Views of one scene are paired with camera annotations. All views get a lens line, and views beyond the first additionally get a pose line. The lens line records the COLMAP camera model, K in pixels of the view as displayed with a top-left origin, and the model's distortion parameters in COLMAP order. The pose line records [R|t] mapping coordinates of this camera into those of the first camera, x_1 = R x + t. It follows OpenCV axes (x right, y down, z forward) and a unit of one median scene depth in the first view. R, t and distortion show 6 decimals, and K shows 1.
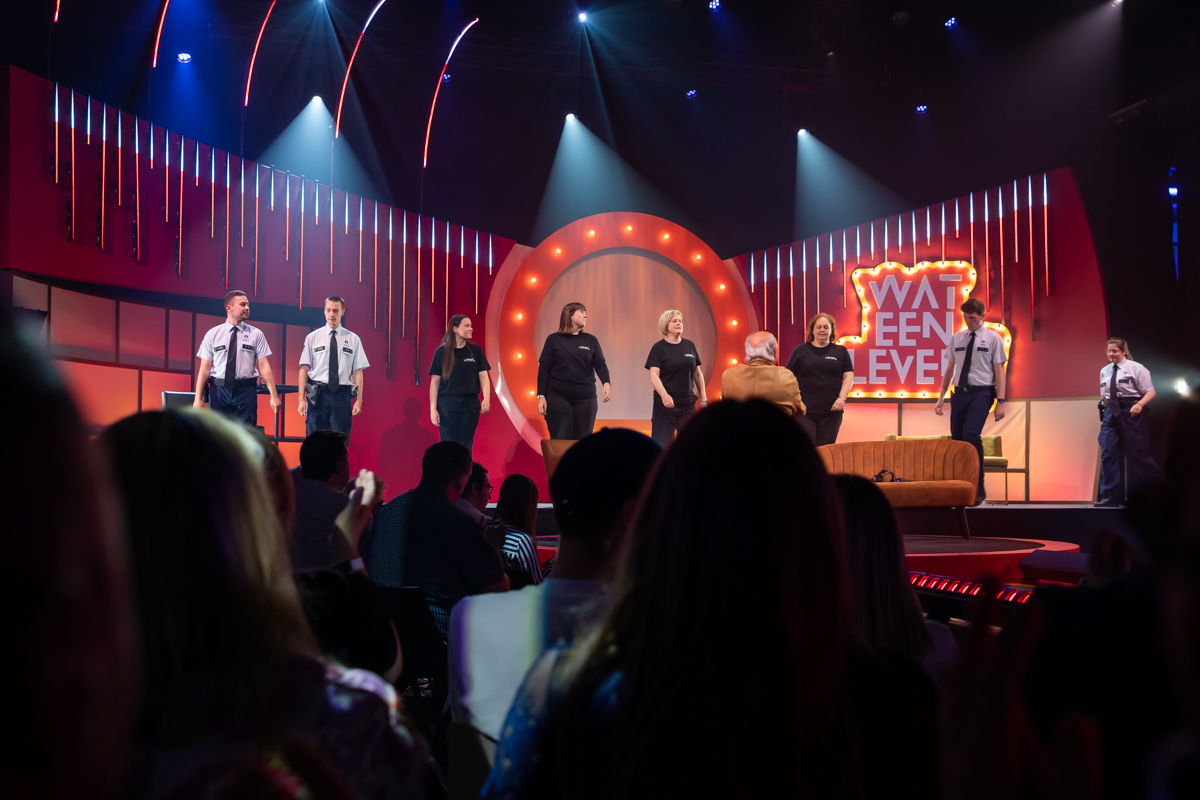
lens RADIAL K [[1590.2, 0, 599.2], [0, 1590.2, 399.8], [0, 0, 1]] dist [0.213021, 0.000000]
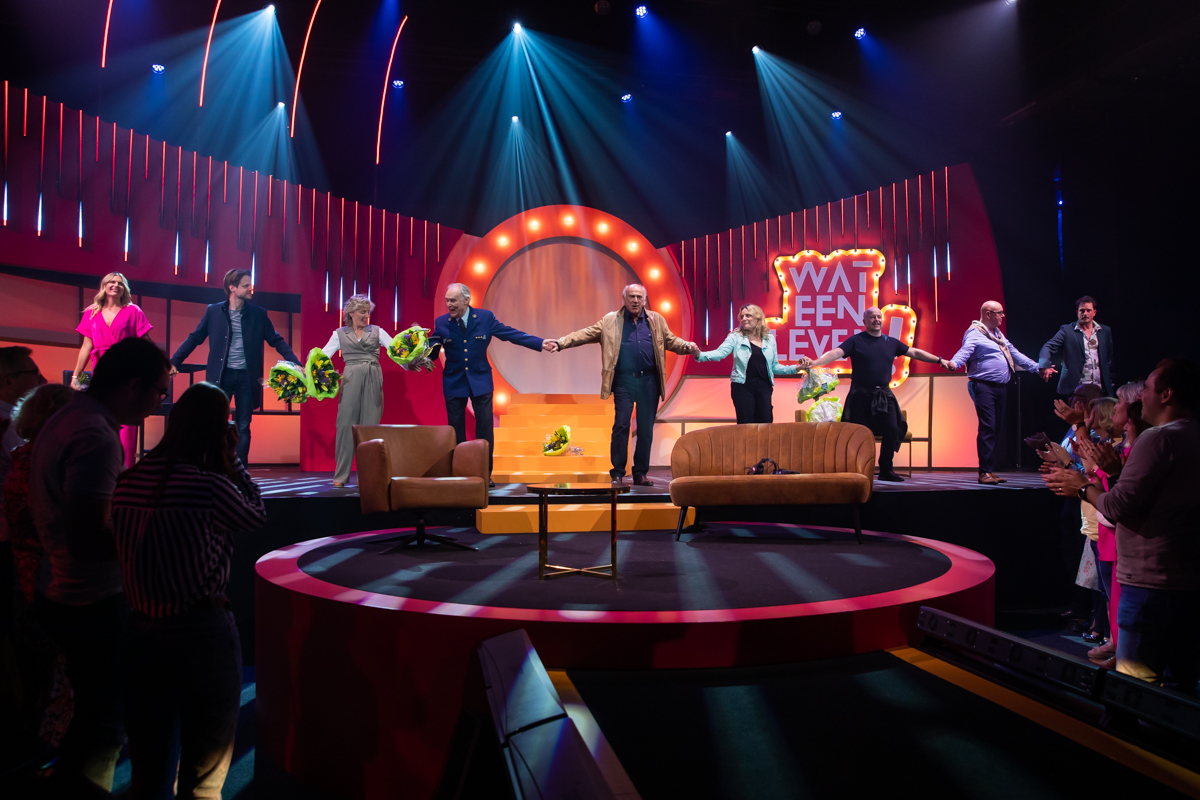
lens RADIAL K [[869.2, 0, 623.9], [0, 869.2, 406.7], [0, 0, 1]] dist [-0.052893, 0.021766]
pose [[0.998711, -0.000042, -0.050755, 0.085615], [0.002054, 0.999214, 0.039584, -0.002214], [0.050713, -0.039637, 0.997926, 0.397981]]
